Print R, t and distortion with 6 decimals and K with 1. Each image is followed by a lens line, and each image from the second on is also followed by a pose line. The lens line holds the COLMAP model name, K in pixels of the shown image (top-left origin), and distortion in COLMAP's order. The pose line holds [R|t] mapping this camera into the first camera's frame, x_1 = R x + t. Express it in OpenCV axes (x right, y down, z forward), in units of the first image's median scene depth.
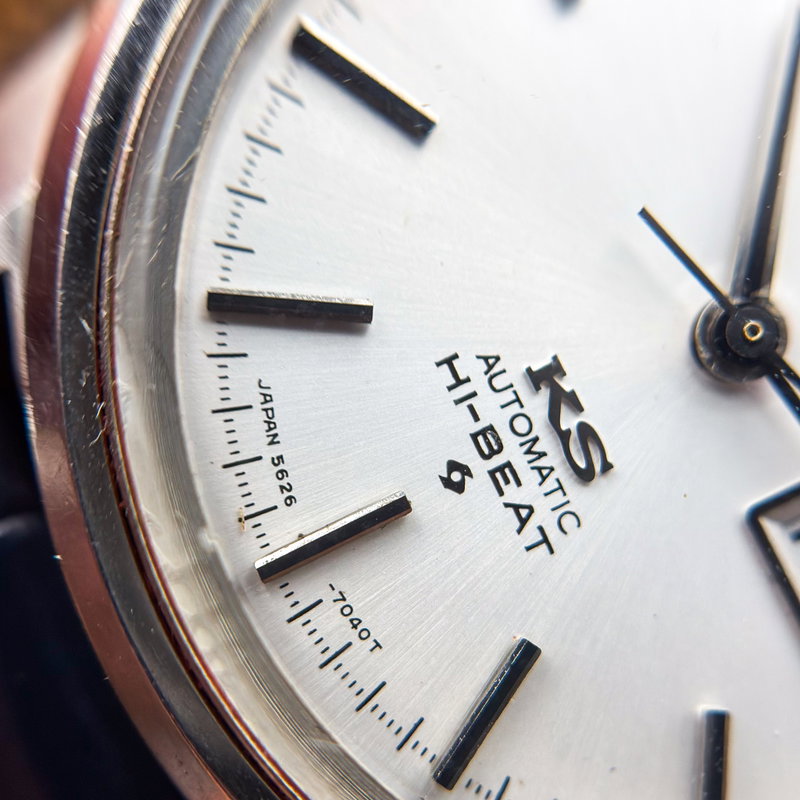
lens RADIAL K [[1524.8, 0, 401.4], [0, 1524.8, 431.1], [0, 0, 1]] dist [0.371446, -0.079077]
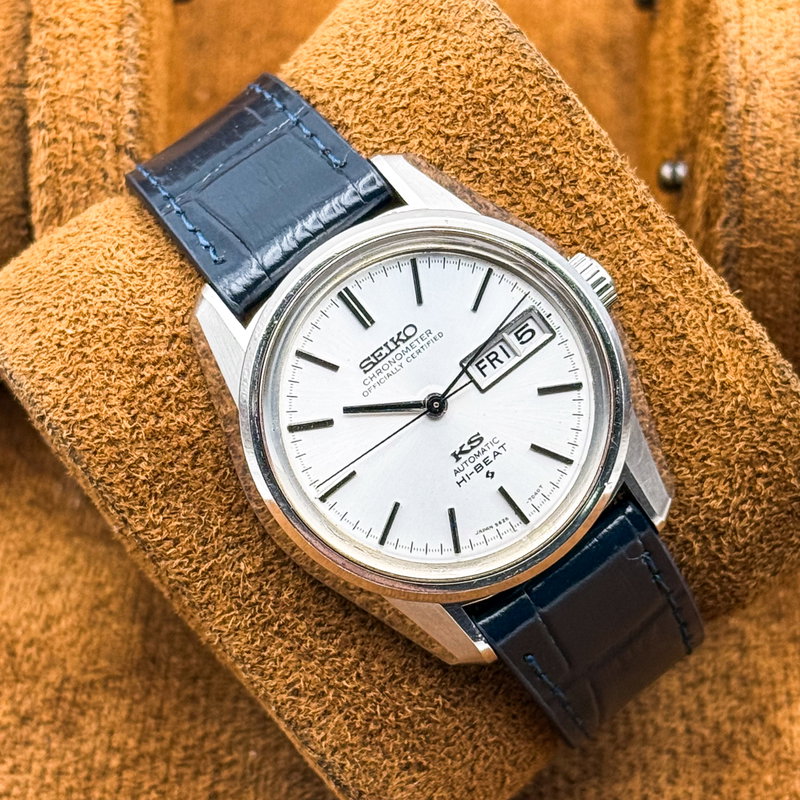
lens RADIAL K [[3045.1, 0, 400.0], [0, 3045.1, 400.0], [0, 0, 1]] dist [0.050759, 0.654693]
pose [[-0.214299, -0.975910, -0.040927, 0.537224], [0.972440, -0.217102, 0.085011, -0.733762], [-0.091848, -0.021581, 0.995539, -5.989693]]
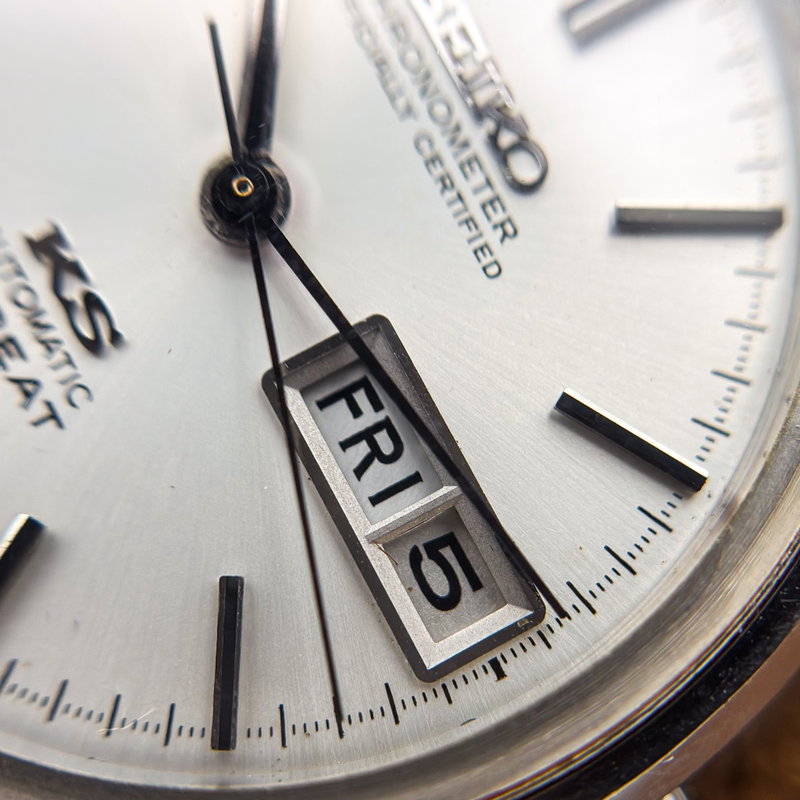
lens RADIAL K [[1524.8, 0, 401.4], [0, 1524.8, 431.1], [0, 0, 1]] dist [0.371446, -0.079077]
pose [[0.998004, -0.049870, -0.038744, 0.349954], [0.047548, 0.997142, -0.058716, 0.149175], [0.041562, 0.056757, 0.997523, 0.037442]]
